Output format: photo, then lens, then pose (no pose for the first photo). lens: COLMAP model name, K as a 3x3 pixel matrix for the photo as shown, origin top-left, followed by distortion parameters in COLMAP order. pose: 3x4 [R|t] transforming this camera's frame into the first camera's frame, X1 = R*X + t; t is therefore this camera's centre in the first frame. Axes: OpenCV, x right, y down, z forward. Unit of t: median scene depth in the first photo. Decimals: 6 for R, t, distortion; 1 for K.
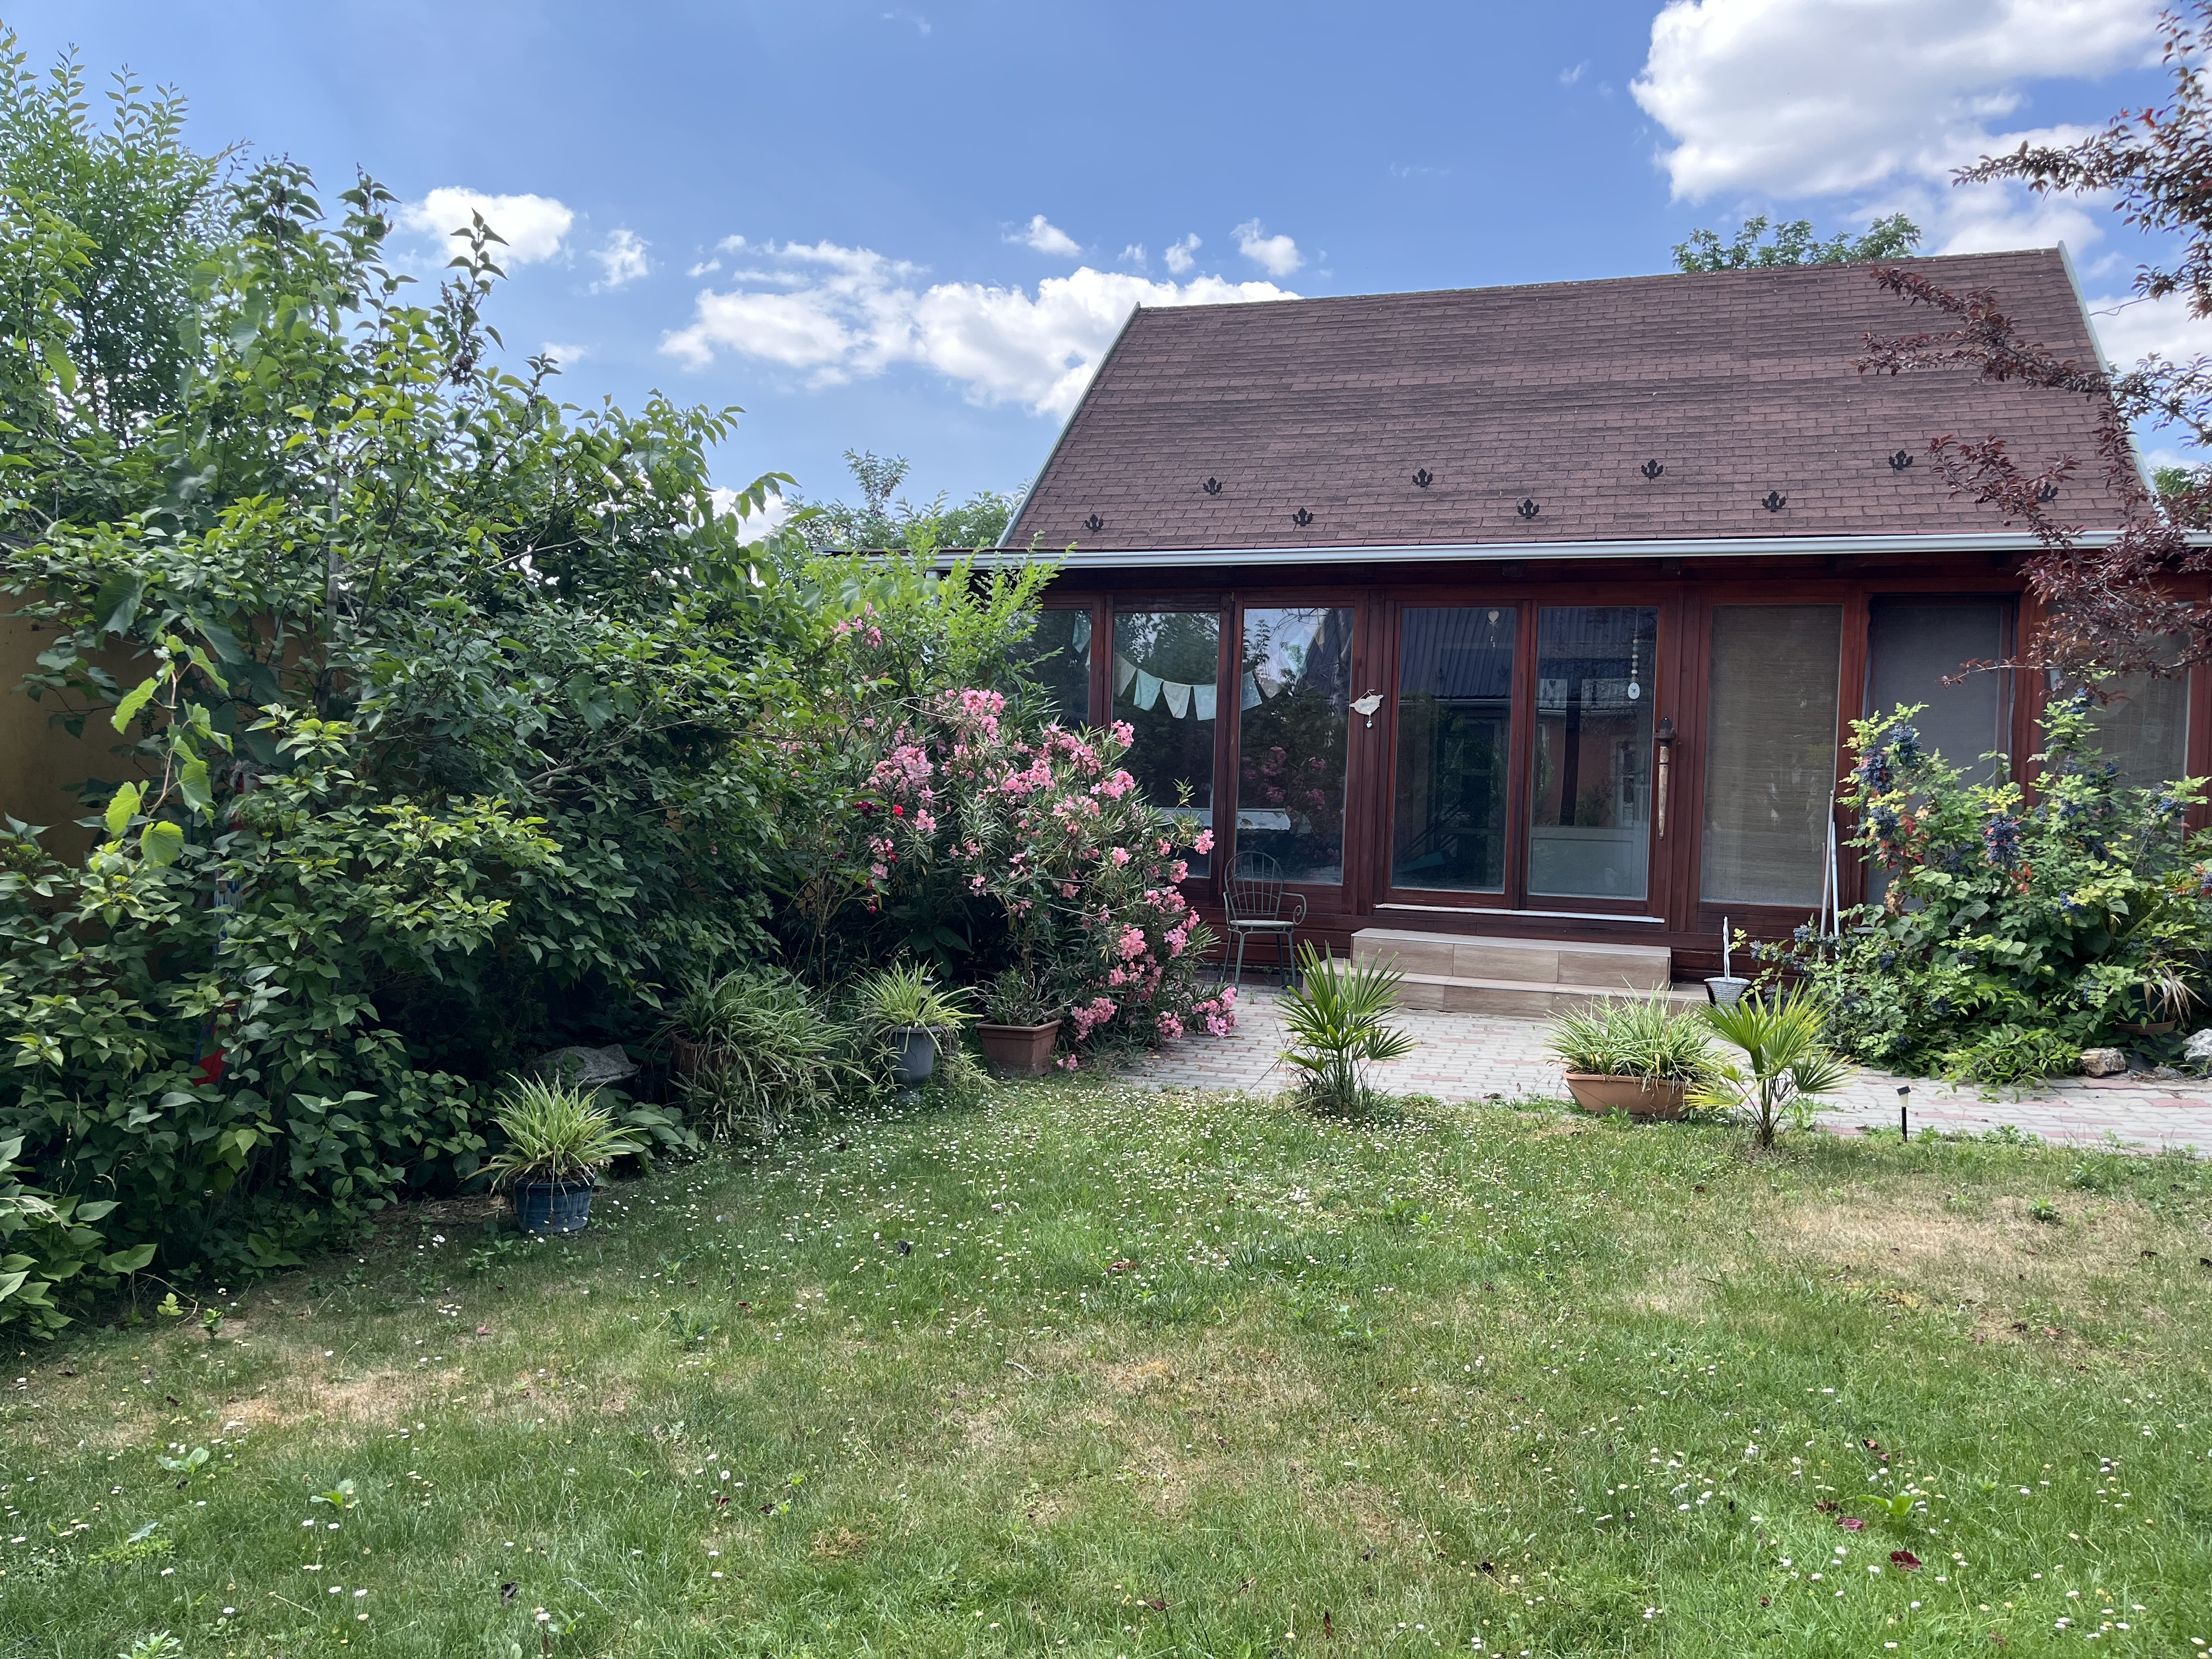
lens RADIAL K [[1675.0, 0, 1112.8], [0, 1675.0, 837.9], [0, 0, 1]] dist [0.061213, -0.087219]
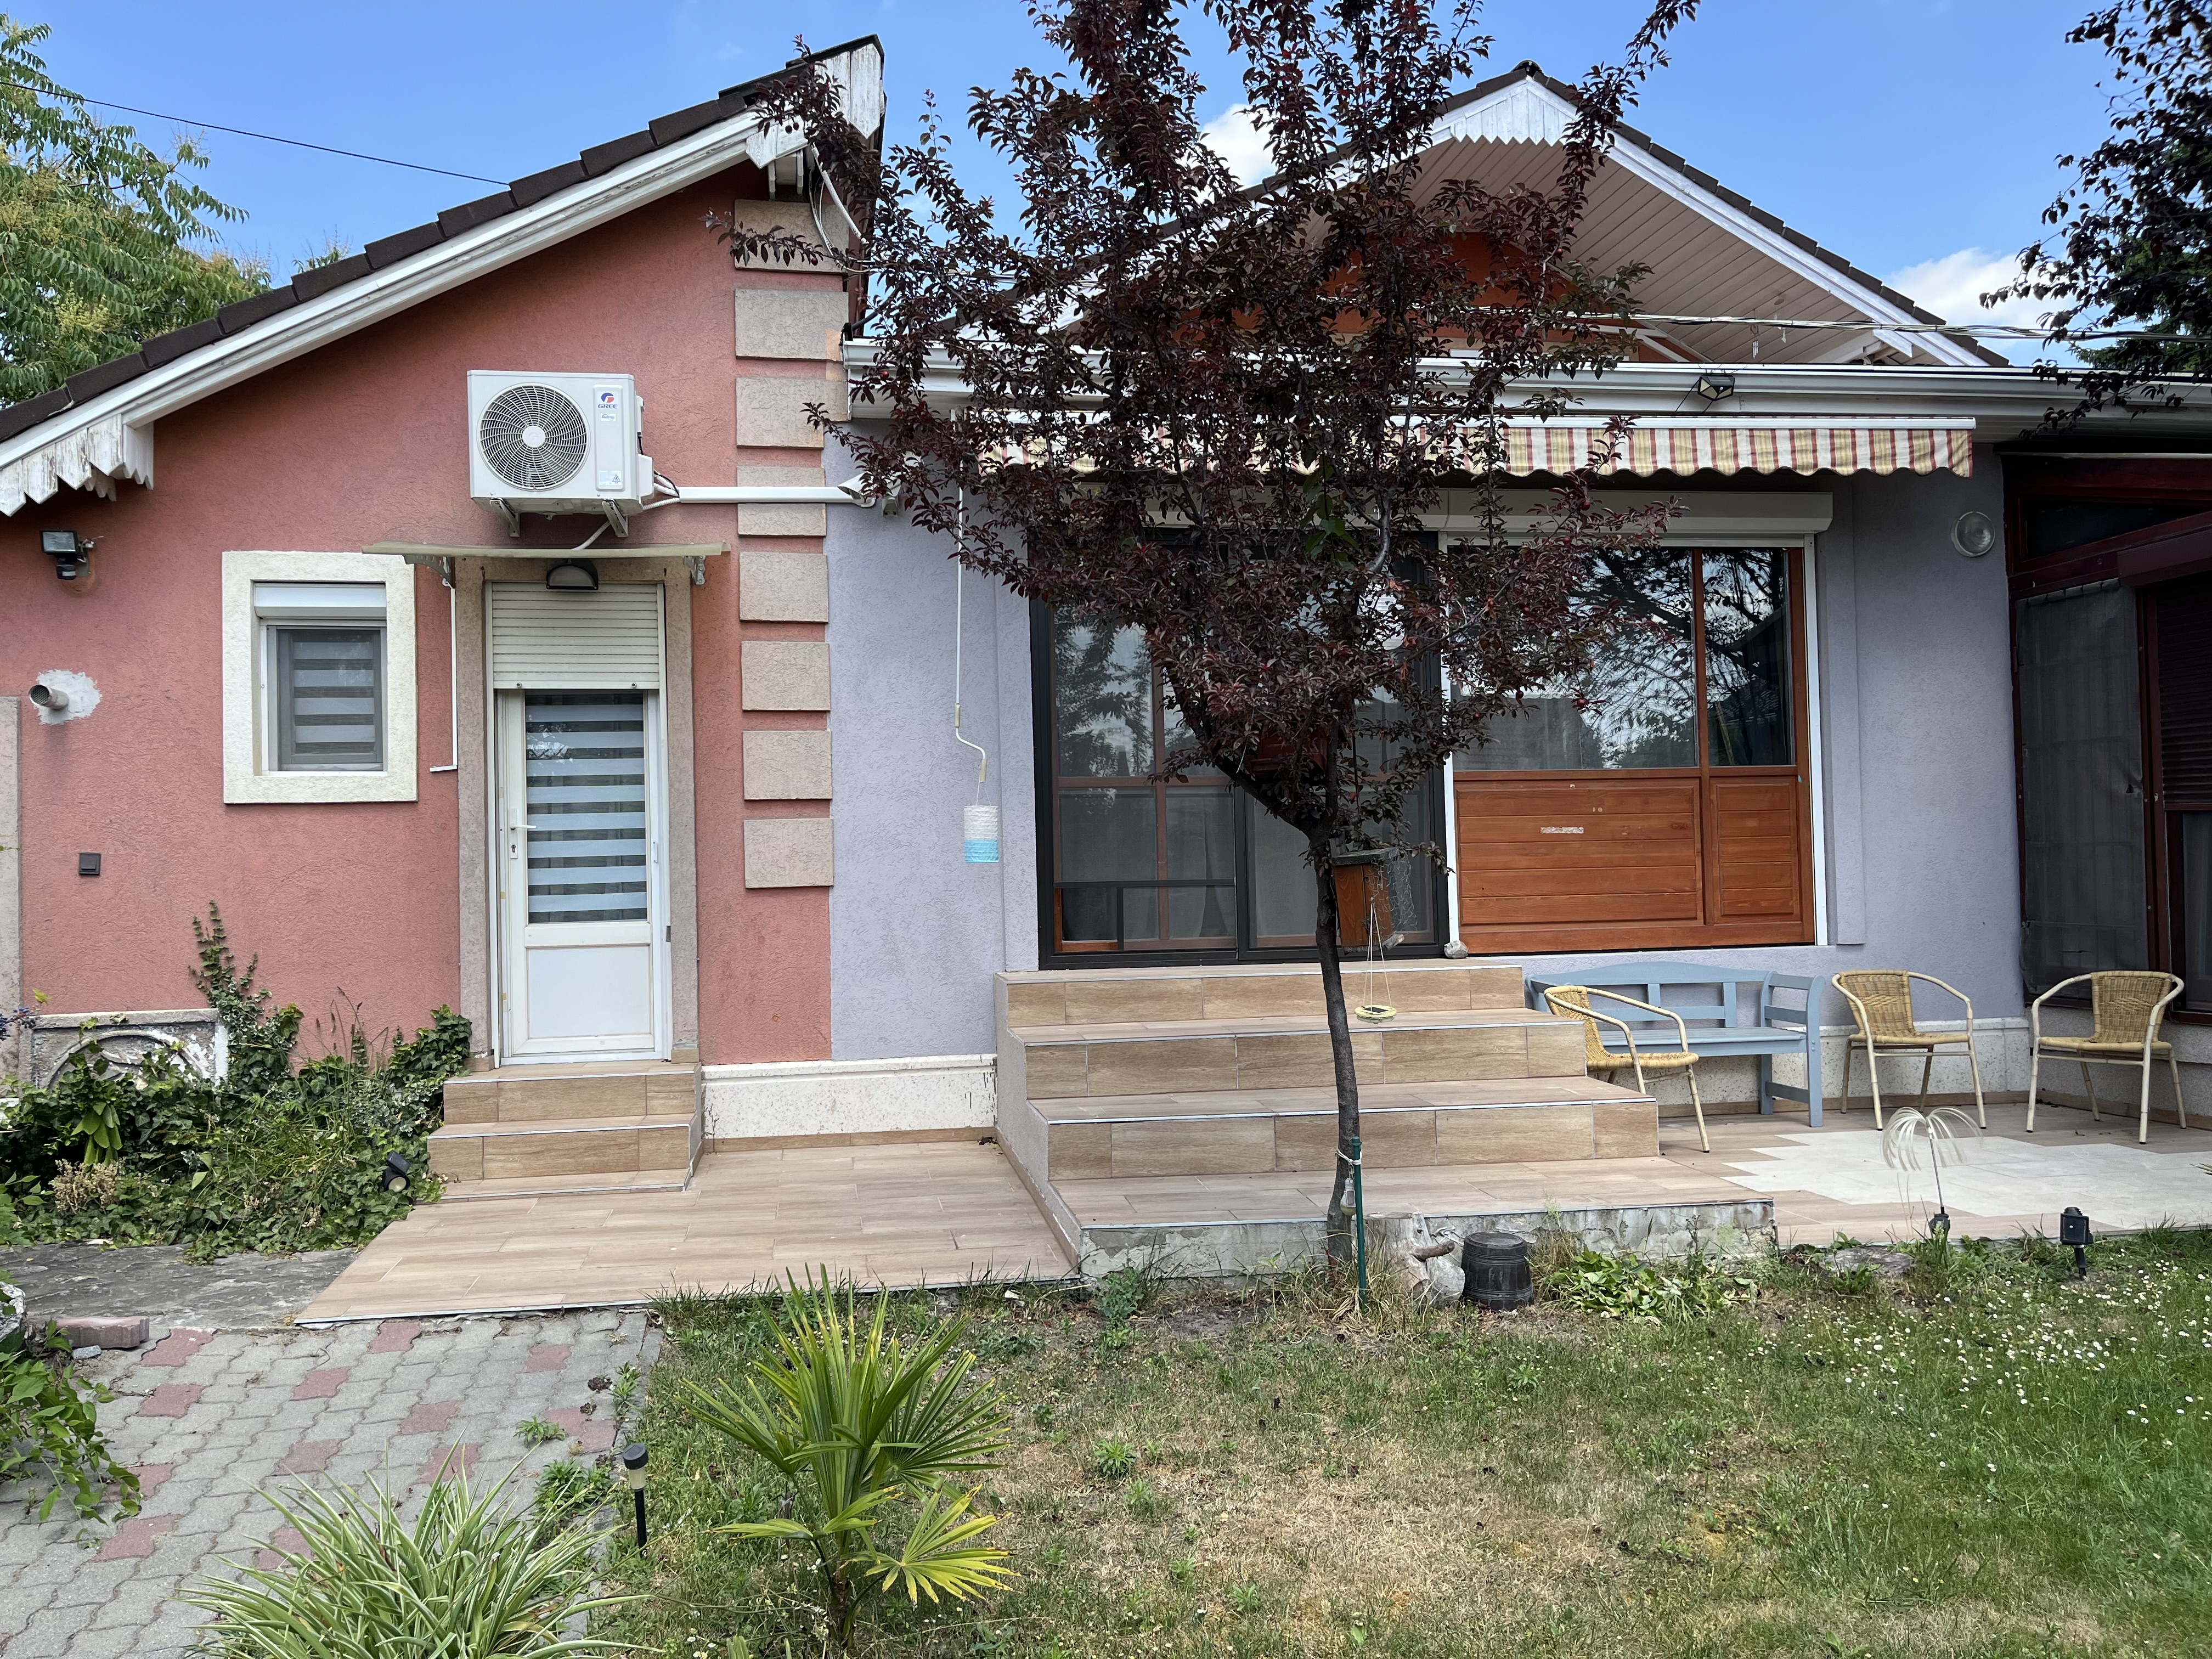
lens RADIAL K [[1675.0, 0, 1101.7], [0, 1675.0, 836.9], [0, 0, 1]] dist [0.061213, -0.087219]
pose [[-0.483184, 0.008232, 0.875480, -0.043301], [0.033764, 0.999387, 0.009237, -0.031013], [-0.874868, 0.034023, -0.483166, 0.939452]]
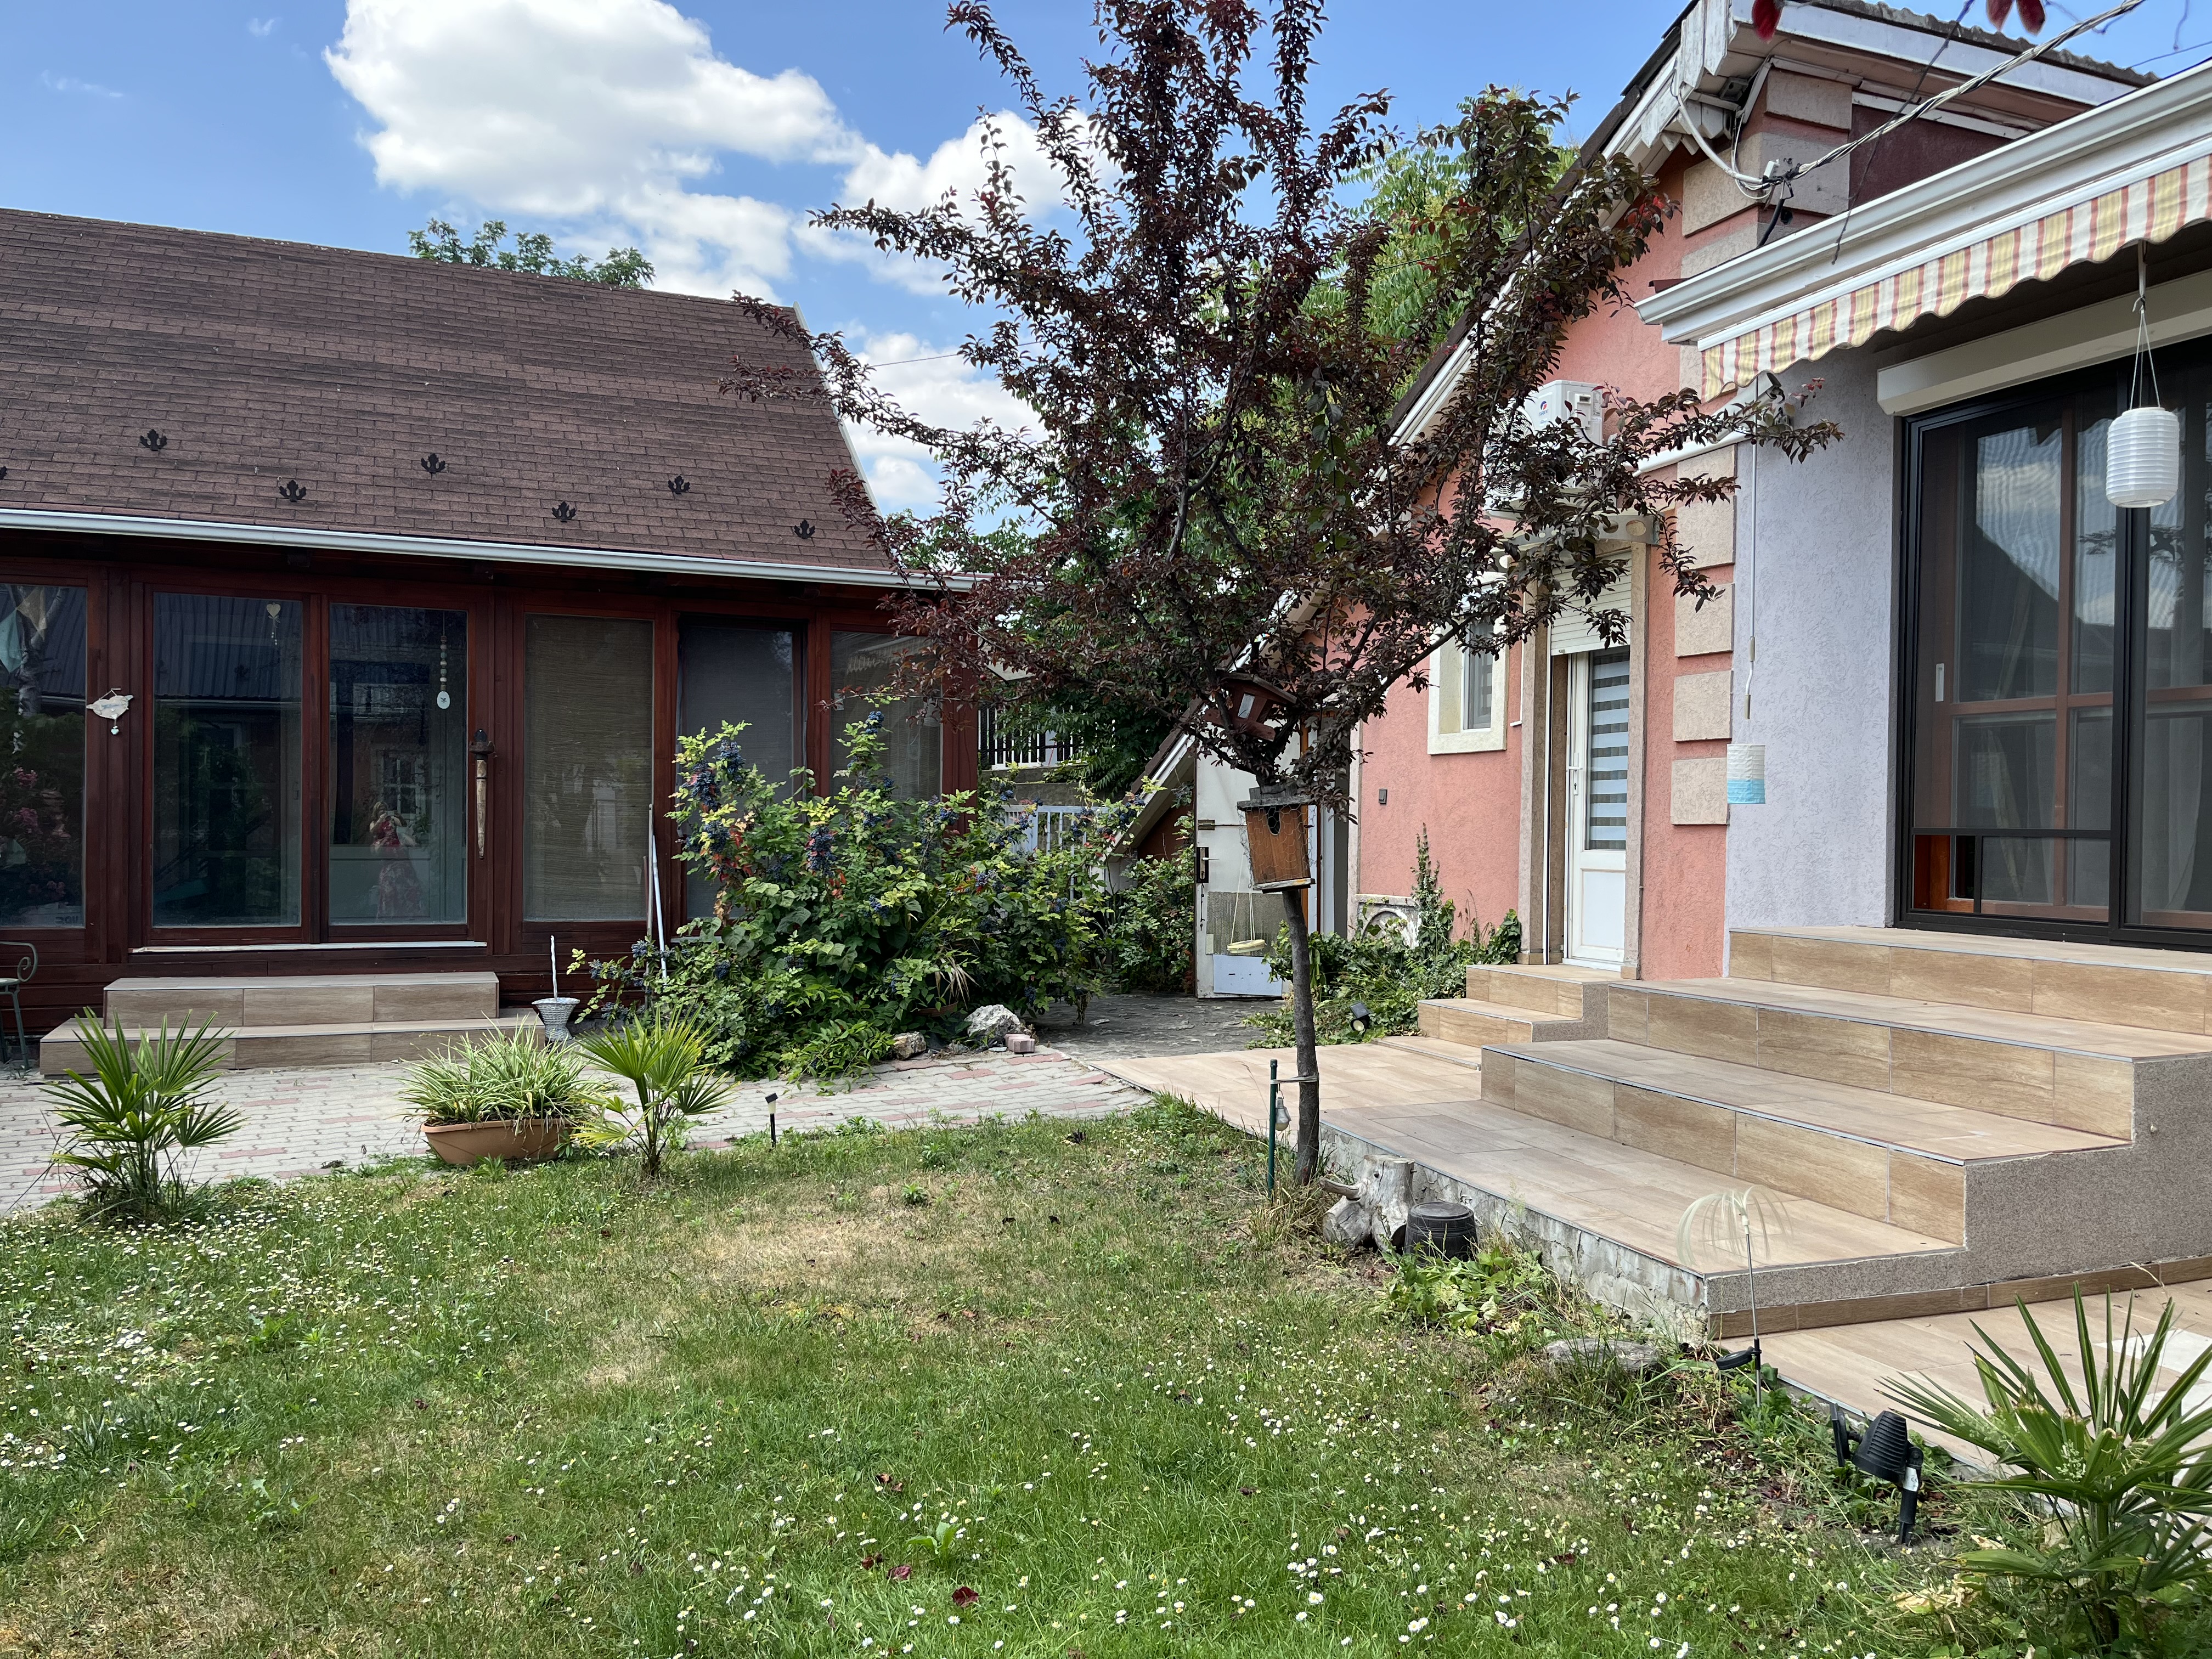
lens RADIAL K [[1675.0, 0, 1117.4], [0, 1675.0, 846.5], [0, 0, 1]] dist [0.061213, -0.087219]
pose [[0.750603, -0.031799, 0.659988, -0.040325], [0.030849, 0.999439, 0.013069, -0.009428], [-0.660033, 0.010550, 0.751162, 0.071810]]
